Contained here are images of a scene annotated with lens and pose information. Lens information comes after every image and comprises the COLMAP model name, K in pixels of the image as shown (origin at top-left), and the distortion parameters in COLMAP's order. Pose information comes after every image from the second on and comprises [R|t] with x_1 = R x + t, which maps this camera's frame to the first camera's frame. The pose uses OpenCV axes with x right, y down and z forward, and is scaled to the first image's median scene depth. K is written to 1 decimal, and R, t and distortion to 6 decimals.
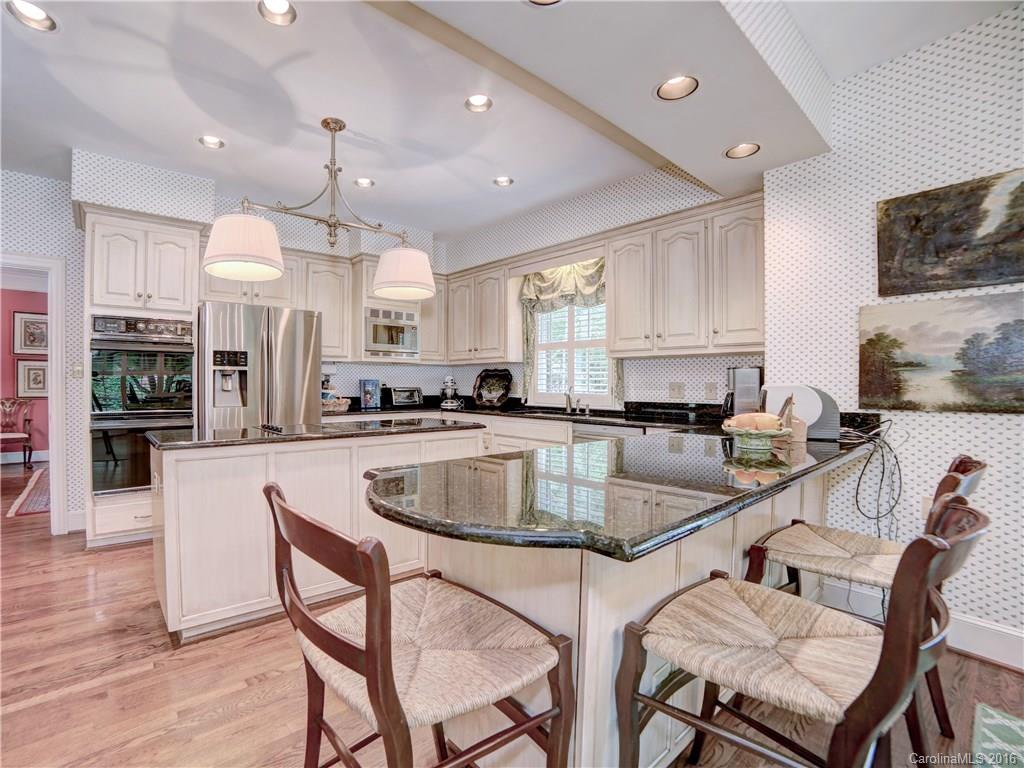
lens RADIAL K [[493.1, 0, 512.0], [0, 493.1, 384.0], [0, 0, 1]] dist [0.000663, 0.000859]
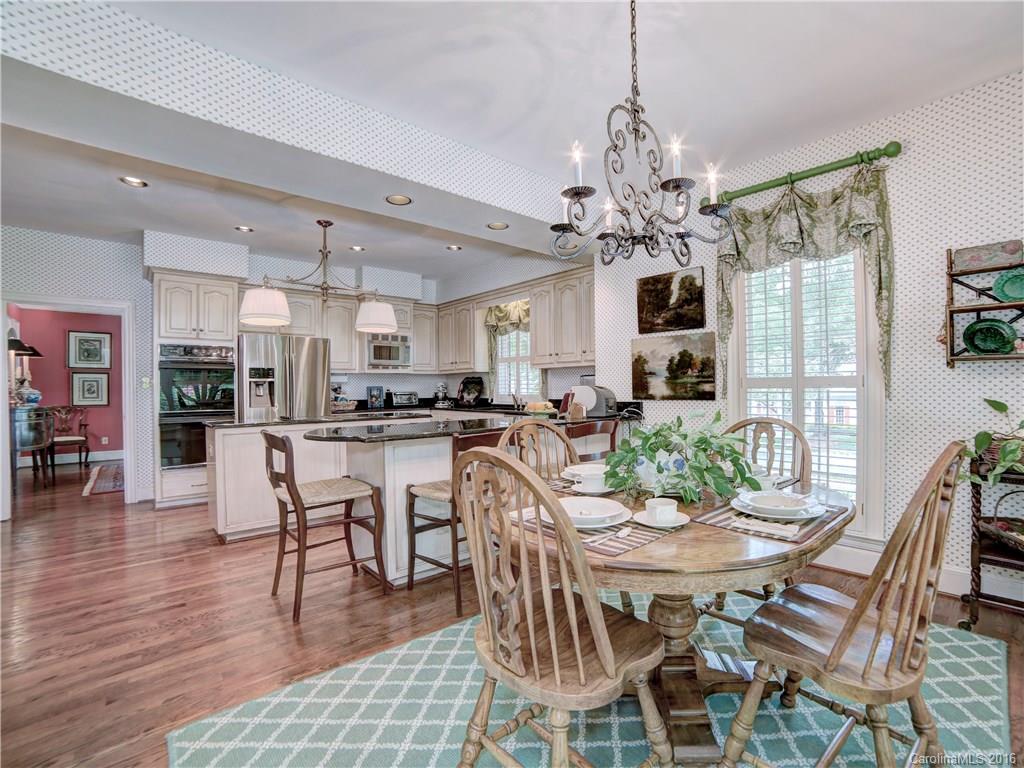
lens RADIAL K [[401.0, 0, 512.0], [0, 401.0, 384.0], [0, 0, 1]] dist [0.043402, 0.000057]
pose [[0.999693, -0.014066, 0.020397, 0.117113], [0.014279, 0.999845, -0.010333, 0.002407], [-0.020249, 0.010621, 0.999739, -0.176273]]
